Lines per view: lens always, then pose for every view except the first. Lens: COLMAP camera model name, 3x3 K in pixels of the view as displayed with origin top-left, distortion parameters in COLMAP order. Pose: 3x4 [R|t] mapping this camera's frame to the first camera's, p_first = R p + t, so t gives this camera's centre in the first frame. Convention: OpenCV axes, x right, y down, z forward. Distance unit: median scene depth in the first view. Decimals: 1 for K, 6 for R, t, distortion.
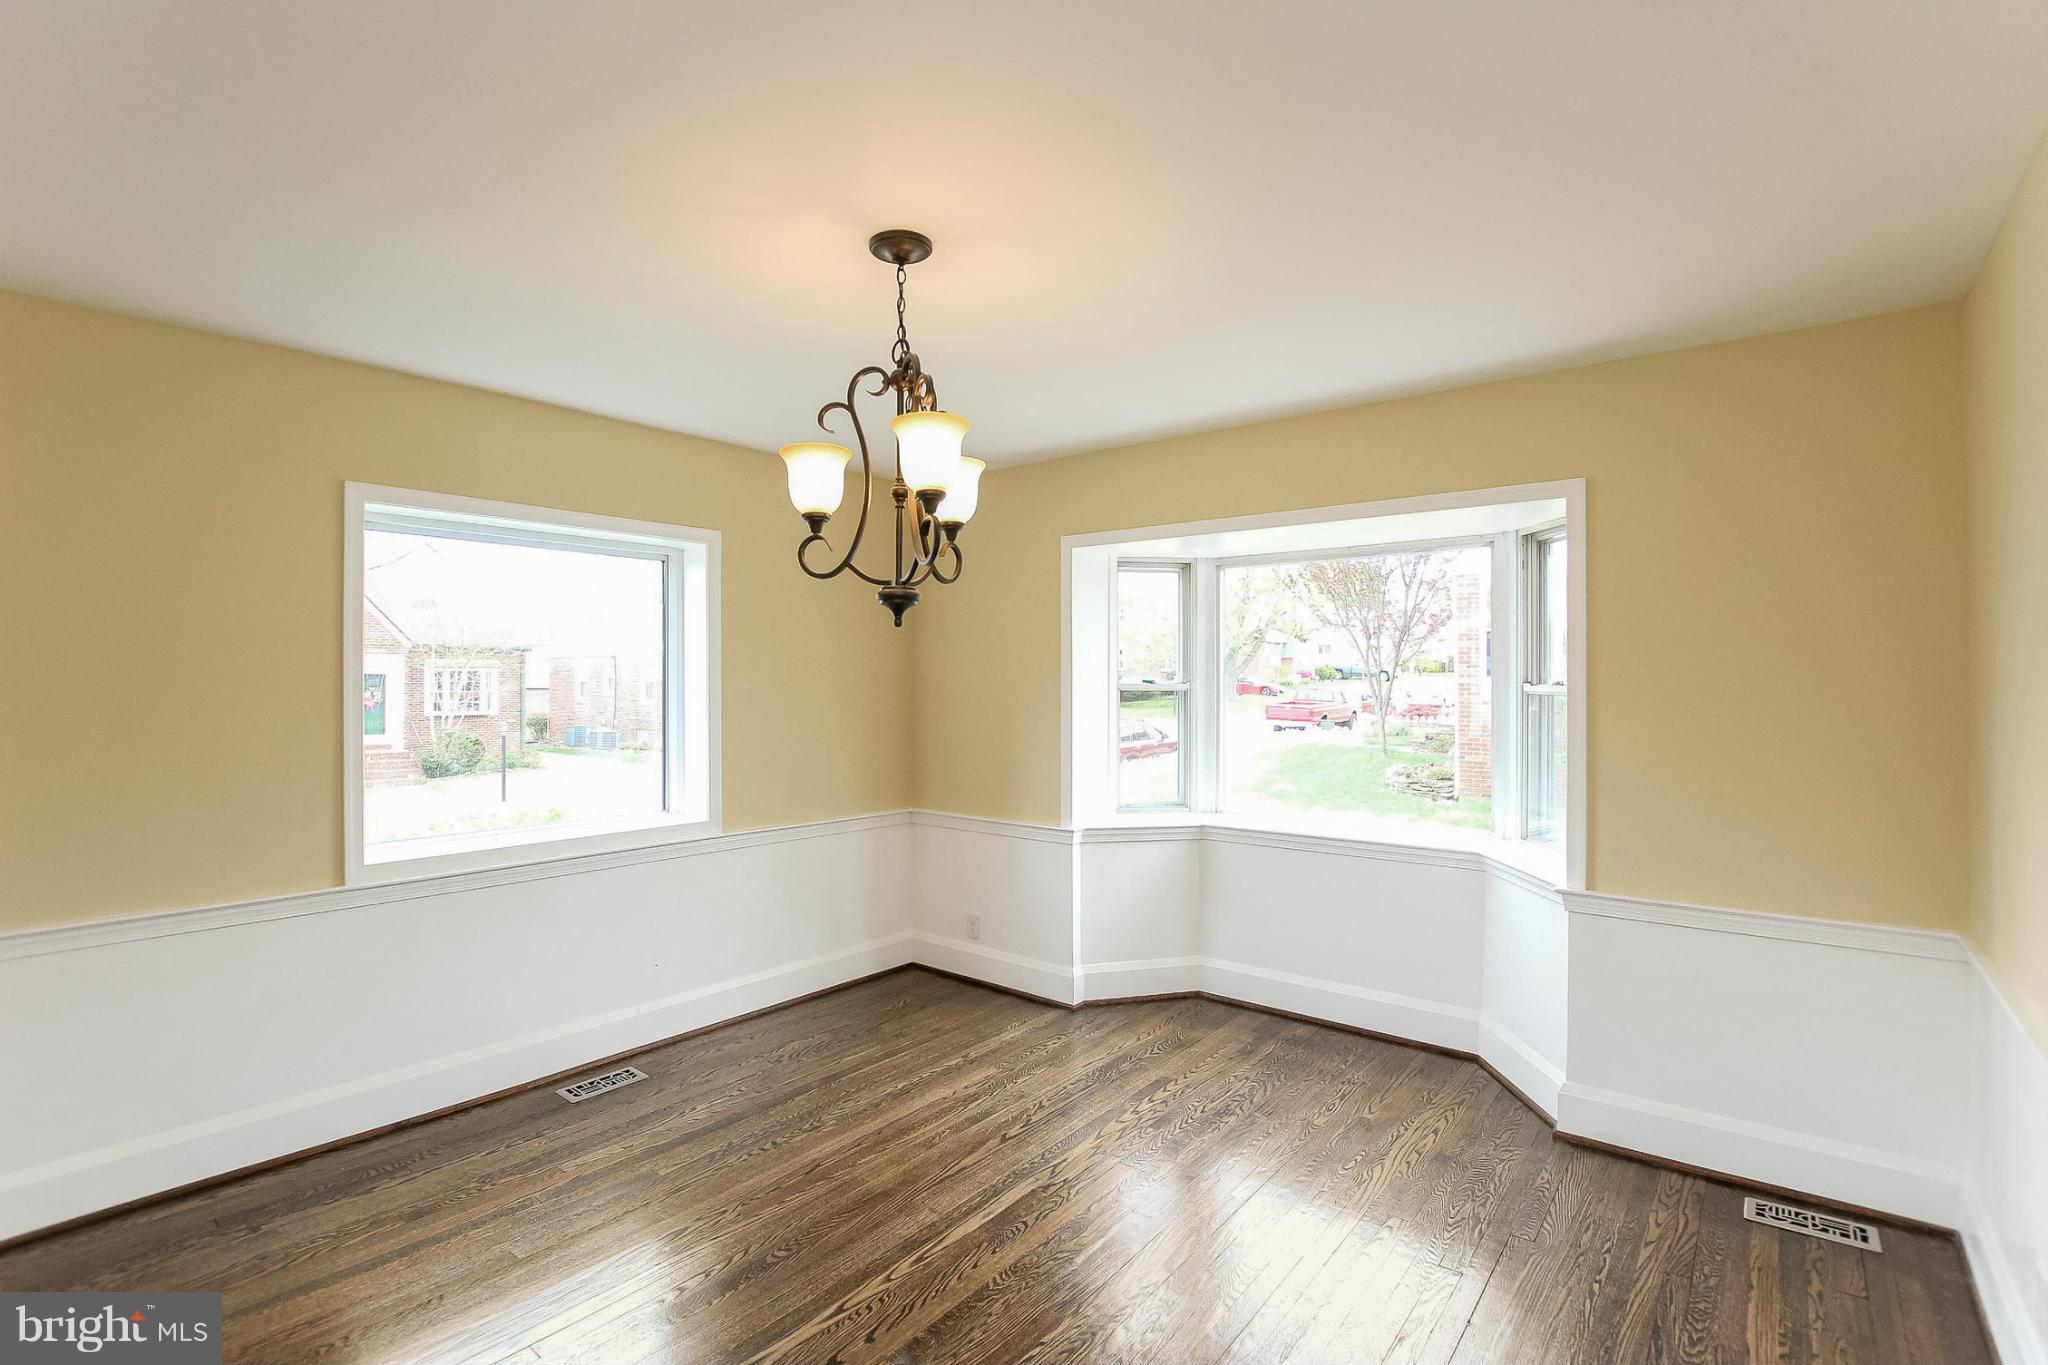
lens RADIAL K [[950.5, 0, 1002.3], [0, 950.5, 680.5], [0, 0, 1]] dist [-0.022348, 0.000515]
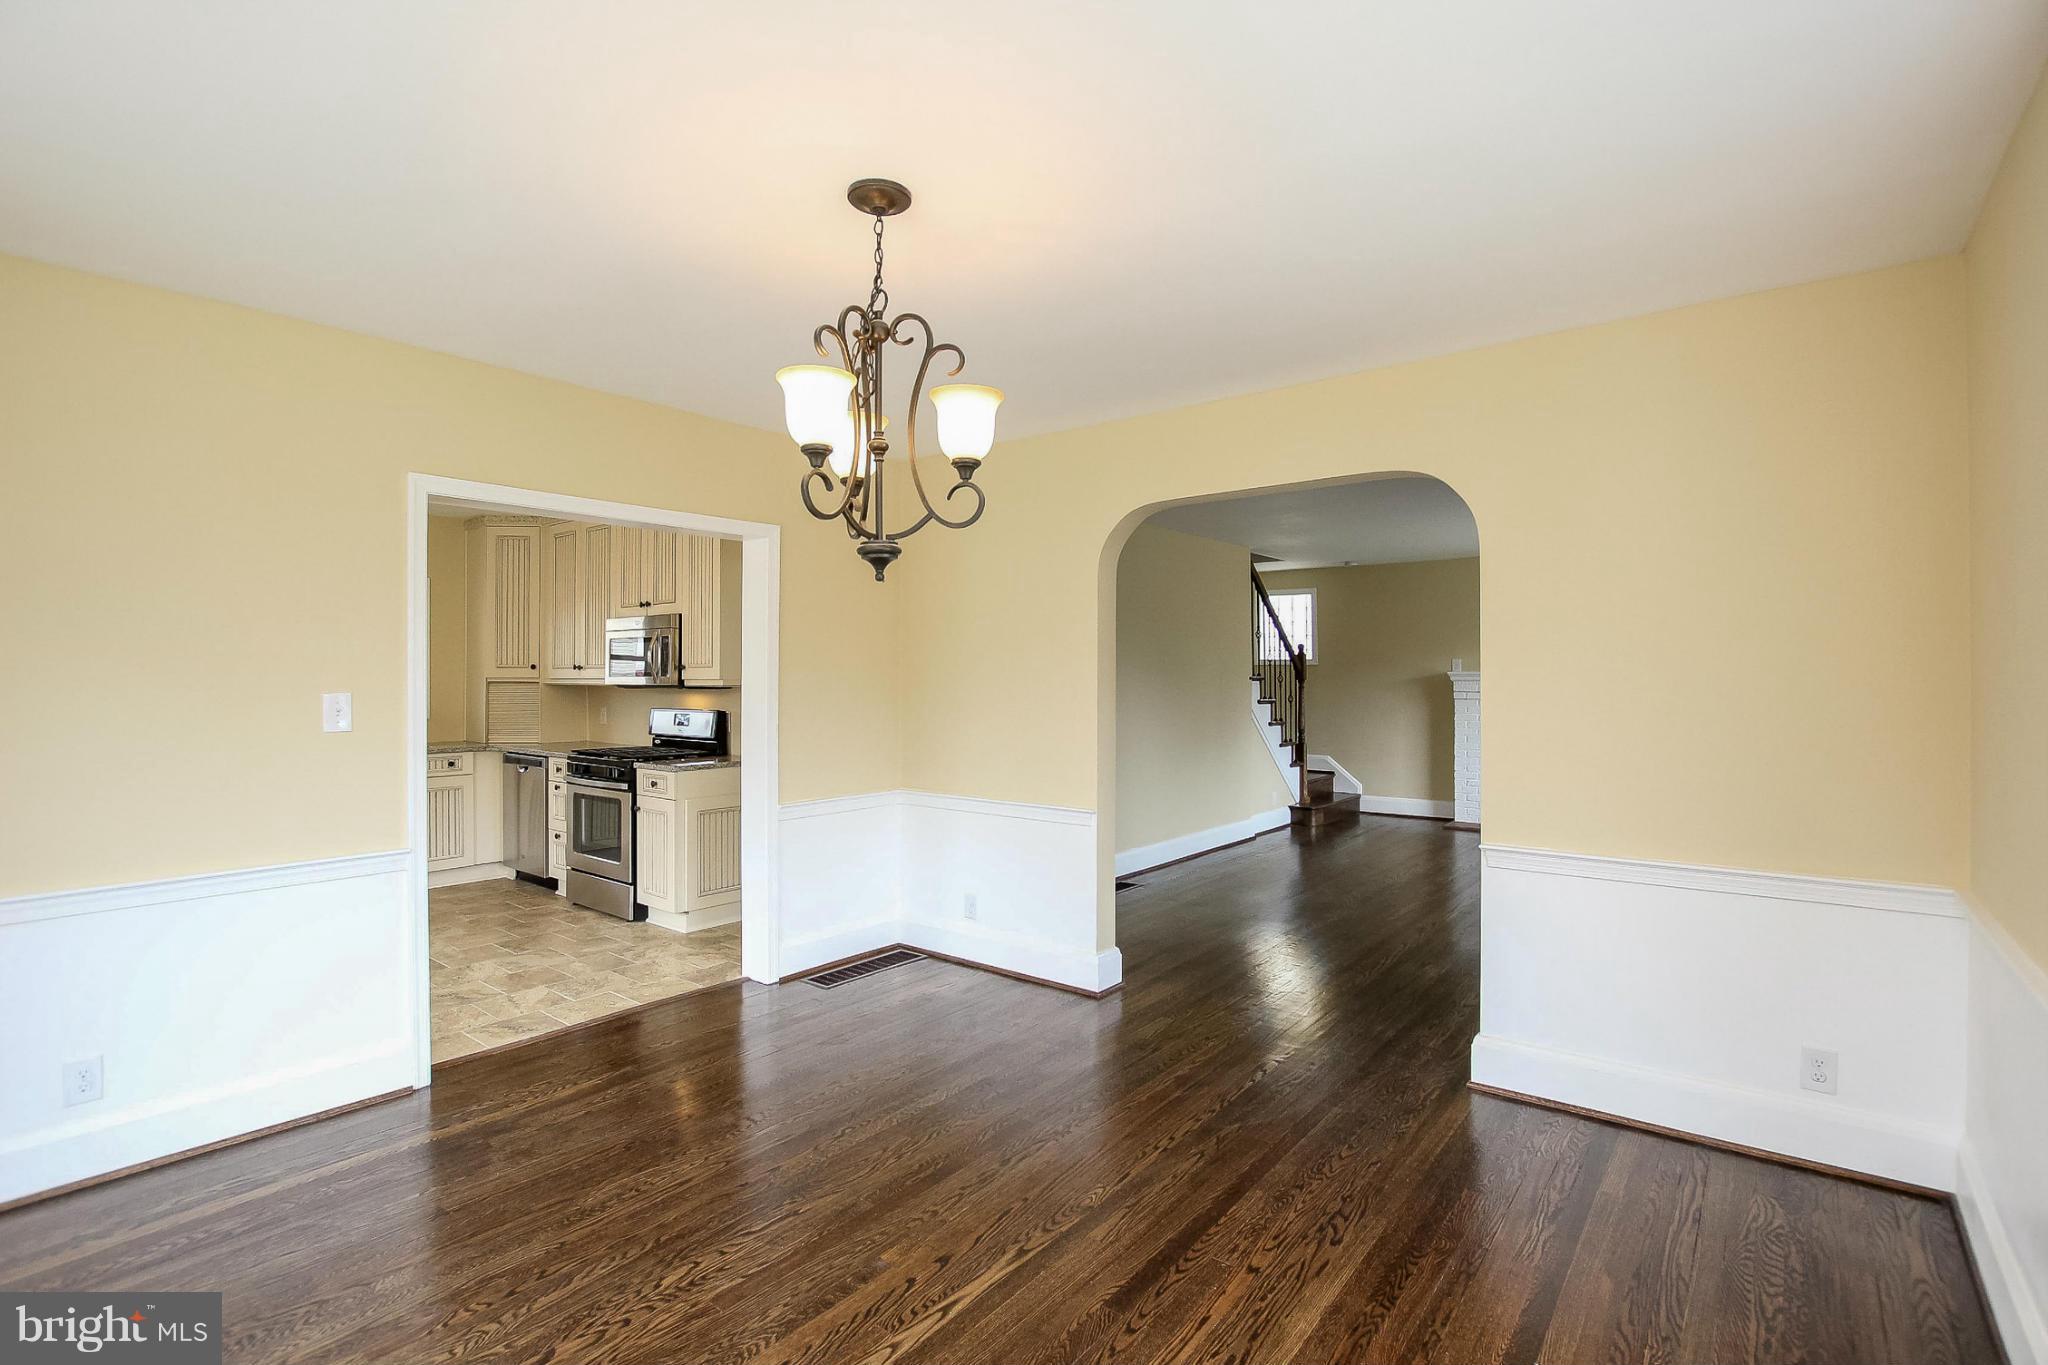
lens RADIAL K [[950.5, 0, 1019.4], [0, 950.5, 669.8], [0, 0, 1]] dist [-0.022348, 0.000515]
pose [[-0.999866, 0.000988, -0.016337, -0.163939], [0.001135, 0.999959, -0.008993, 0.032643], [0.016327, -0.009010, -0.999826, 1.371596]]
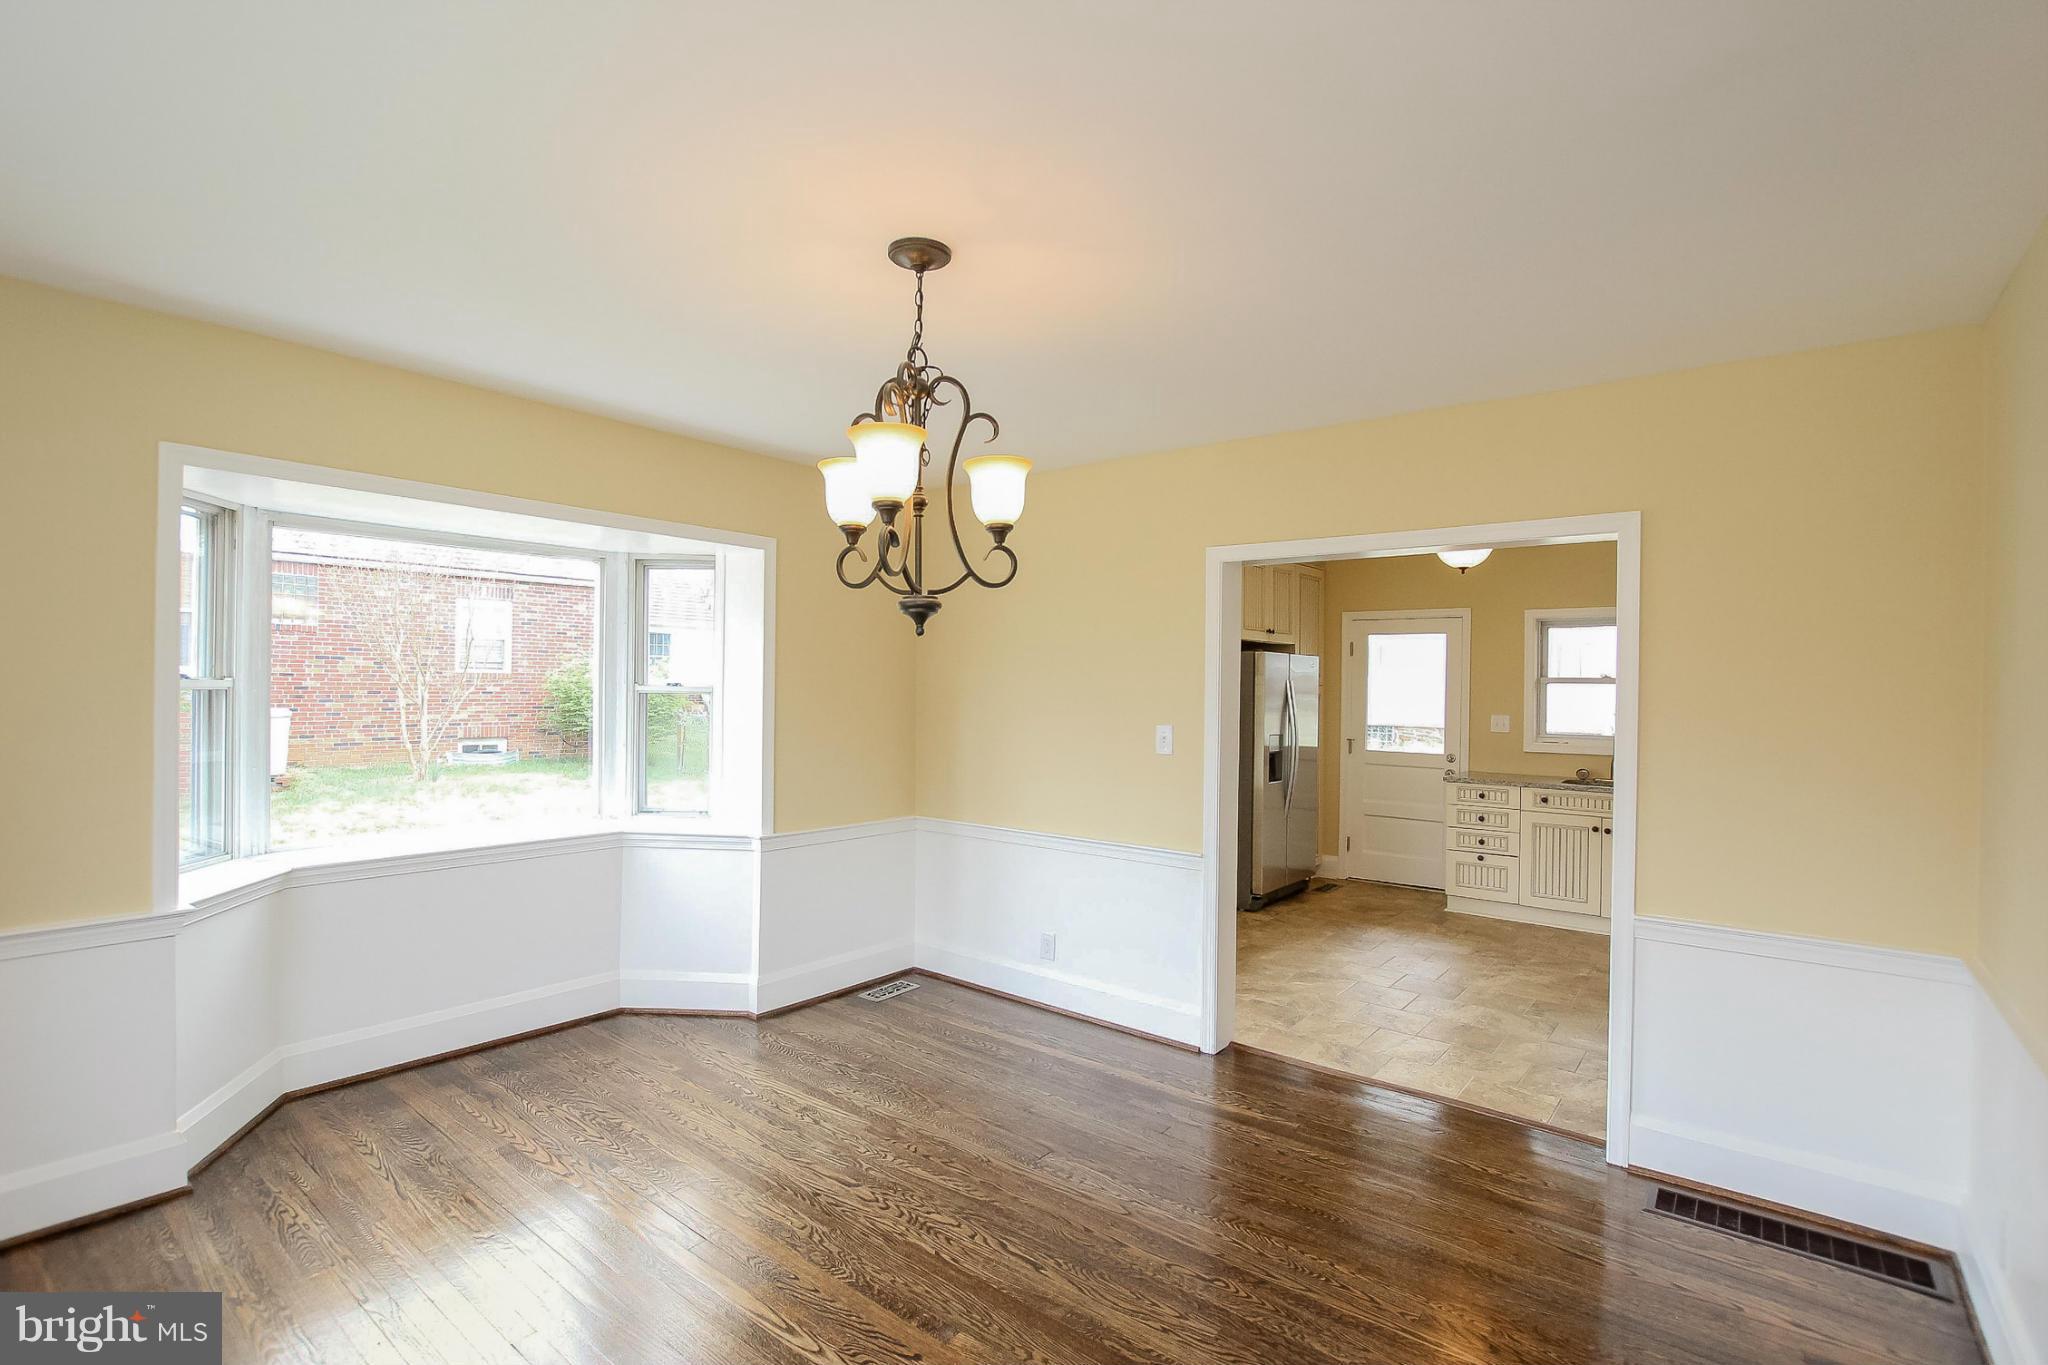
lens RADIAL K [[950.5, 0, 1030.1], [0, 950.5, 689.6], [0, 0, 1]] dist [-0.022348, 0.000515]
pose [[-0.017548, -0.003031, 0.999841, -0.759986], [-0.015966, 0.999869, 0.002751, -0.001132], [-0.999719, -0.015915, -0.017594, 0.615313]]
